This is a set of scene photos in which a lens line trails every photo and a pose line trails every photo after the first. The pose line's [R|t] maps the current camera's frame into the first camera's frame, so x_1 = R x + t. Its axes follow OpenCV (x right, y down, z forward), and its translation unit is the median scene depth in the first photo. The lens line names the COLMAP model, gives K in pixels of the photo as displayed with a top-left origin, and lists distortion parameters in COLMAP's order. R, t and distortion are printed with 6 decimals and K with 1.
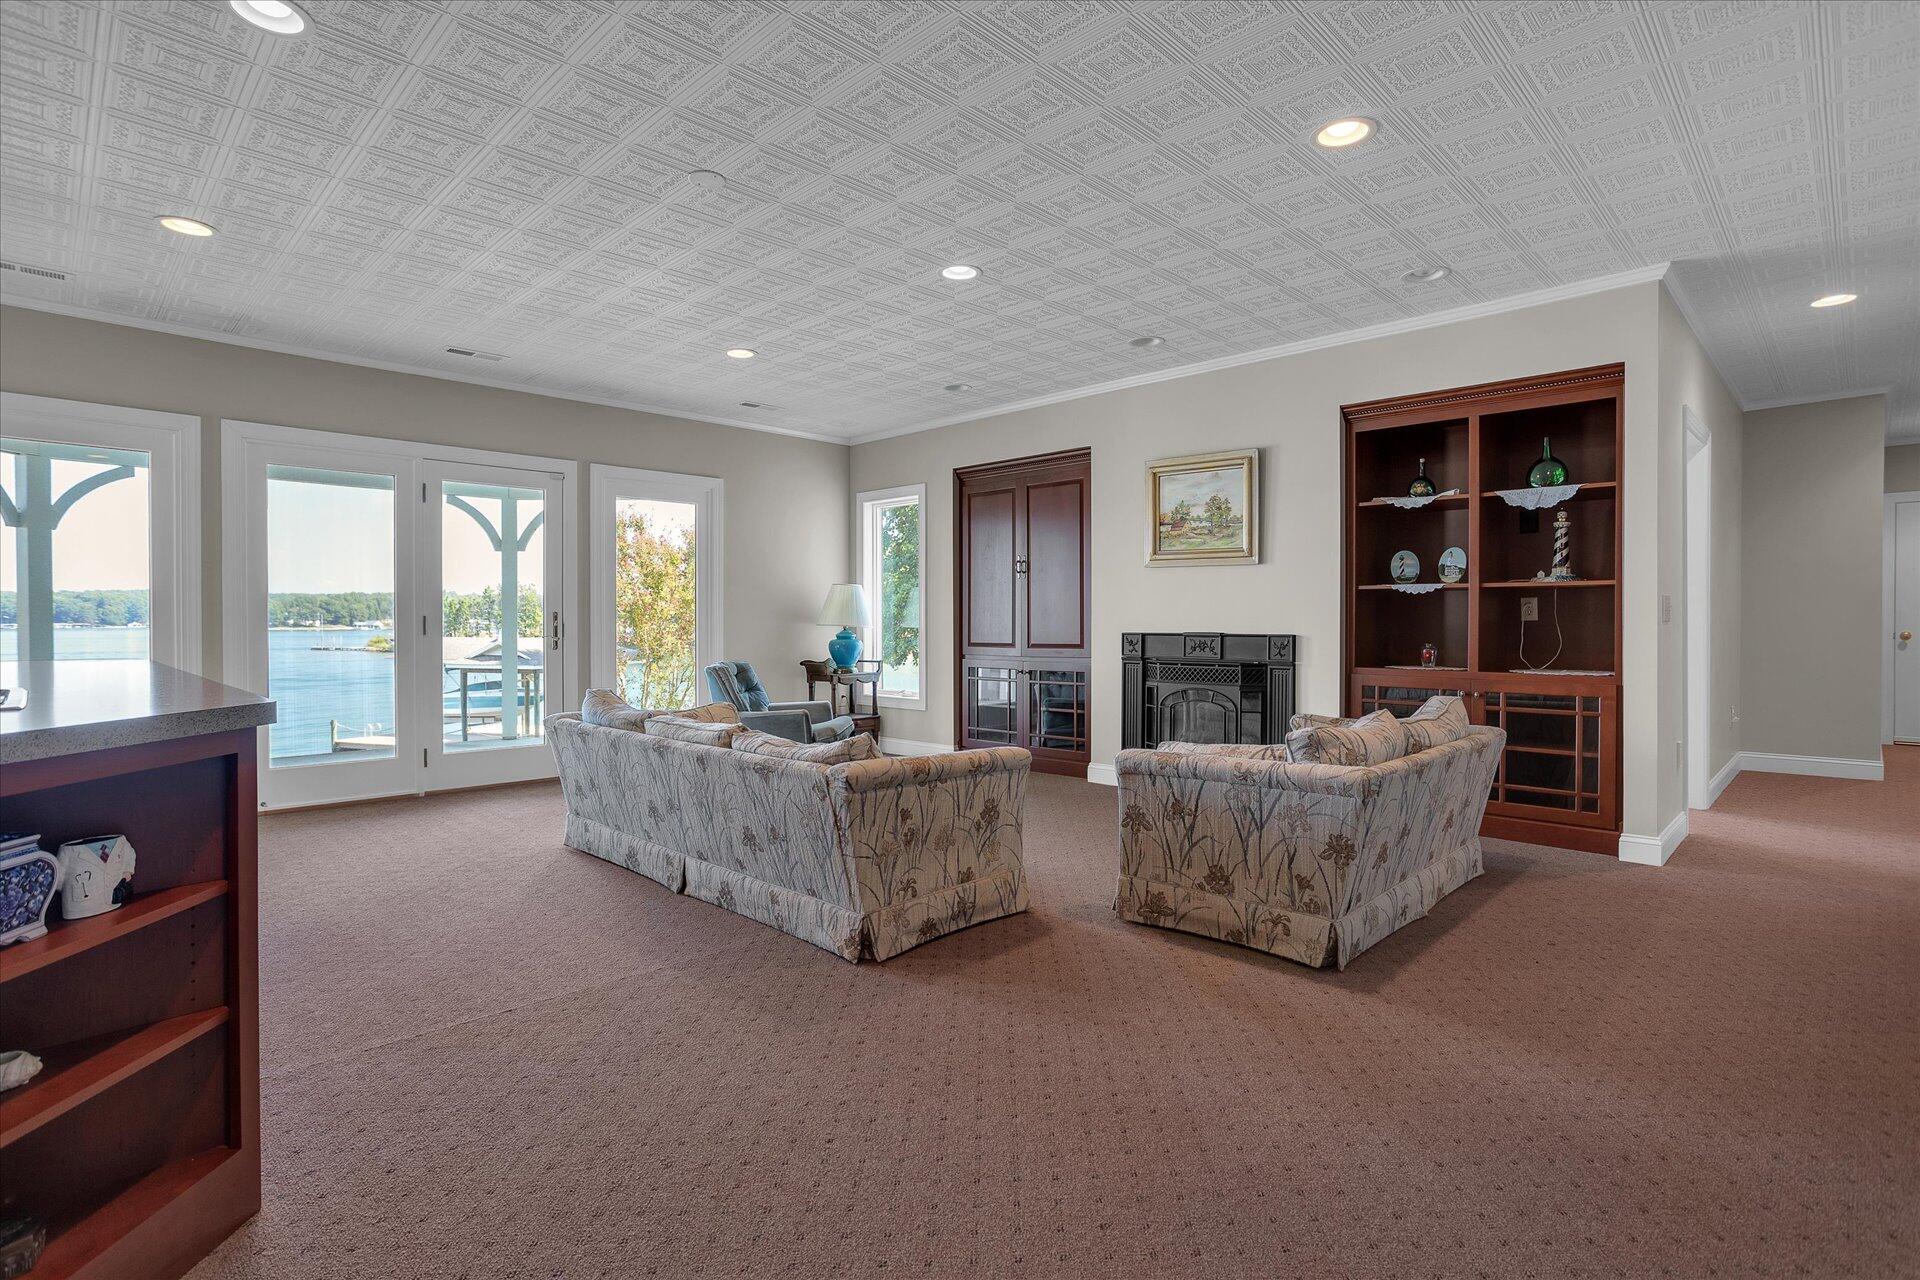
lens RADIAL K [[947.1, 0, 960.0], [0, 947.1, 640.0], [0, 0, 1]] dist [-0.001530, 0.000423]
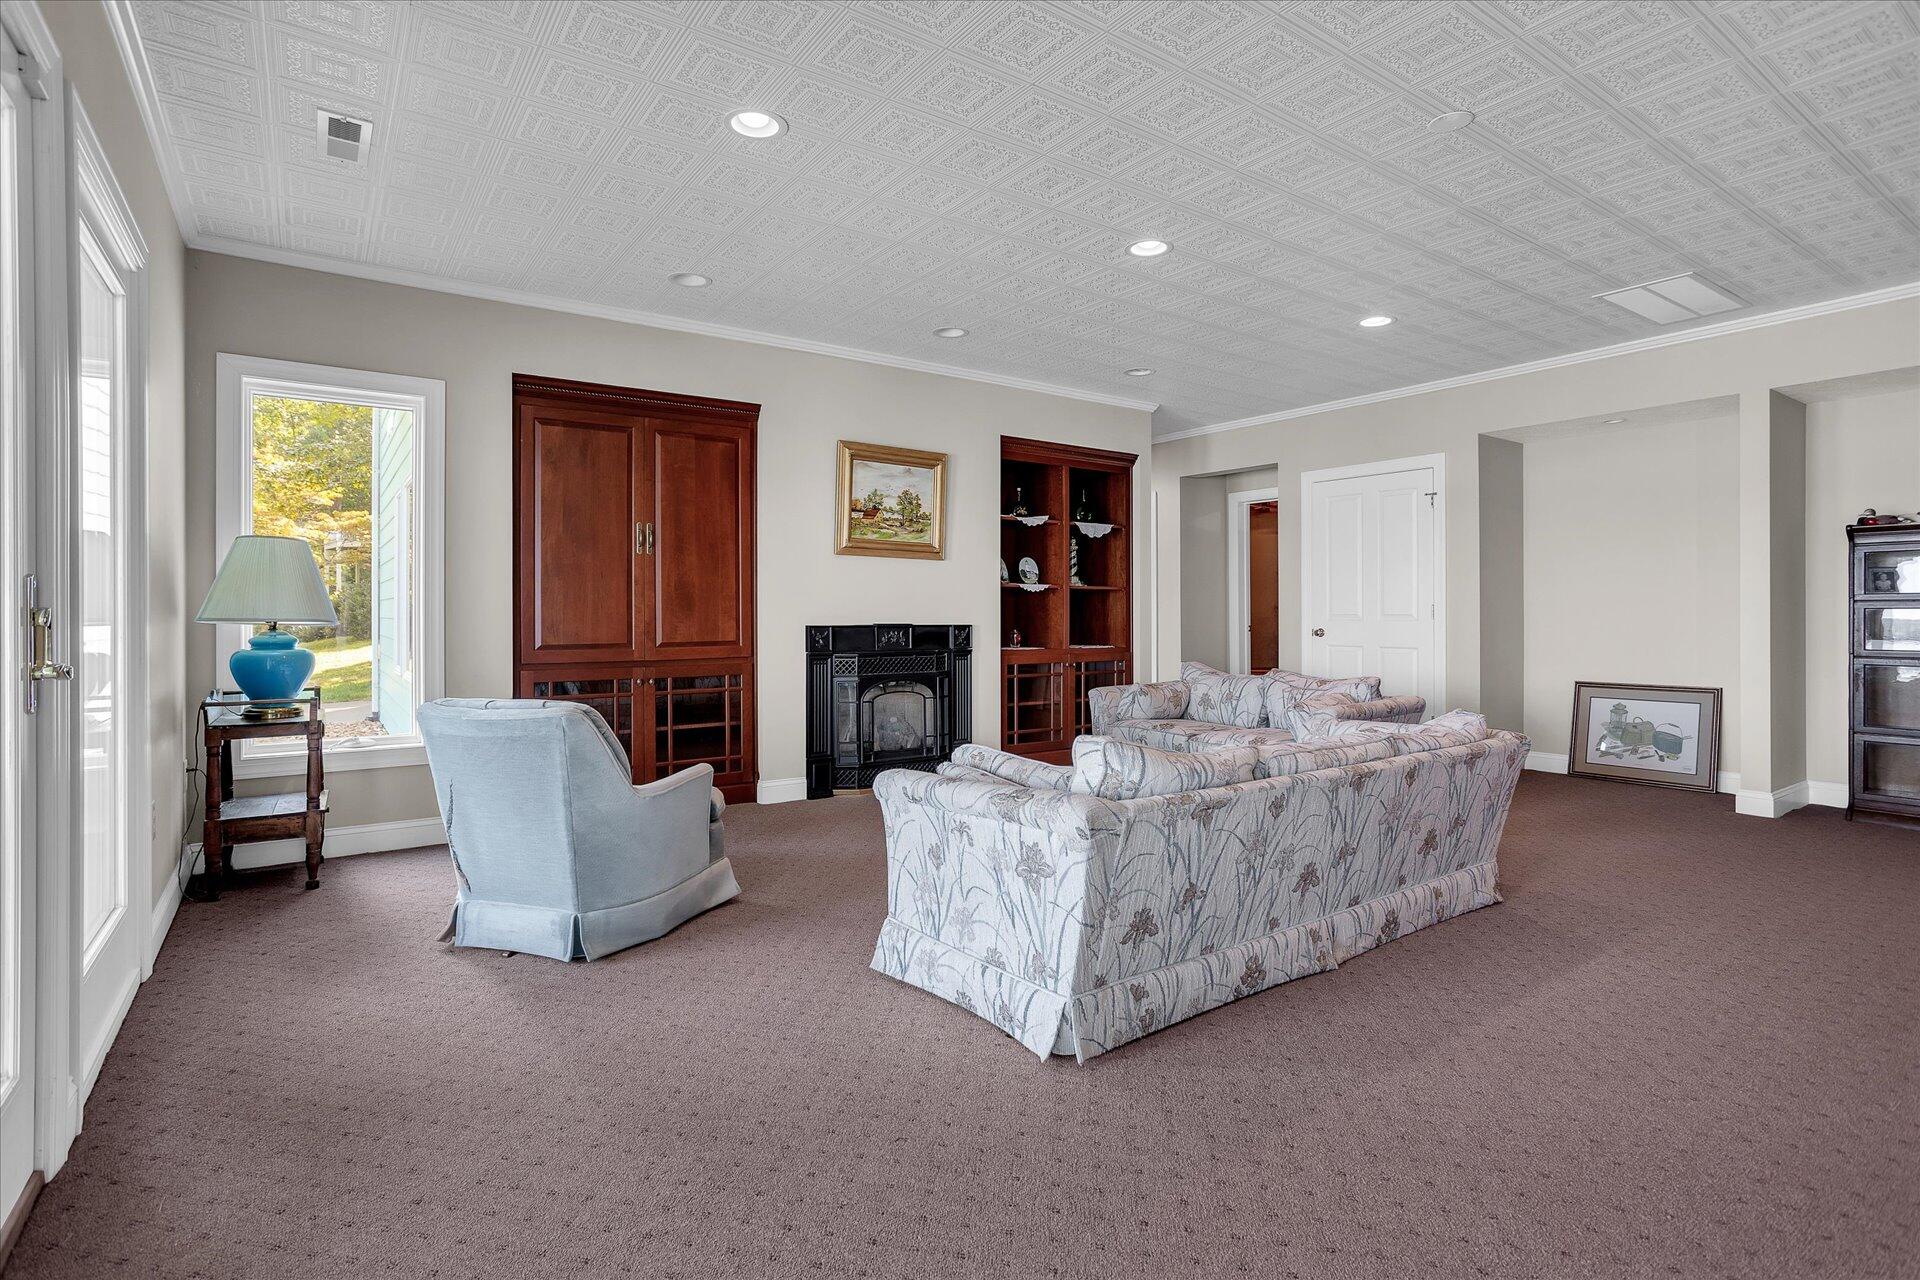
lens RADIAL K [[910.4, 0, 960.0], [0, 910.4, 640.0], [0, 0, 1]] dist [-0.011917, 0.000013]
pose [[0.189011, -0.028860, 0.981551, -0.693345], [0.027679, 0.999327, 0.024052, -0.011921], [-0.981585, 0.022623, 0.189683, 0.756612]]
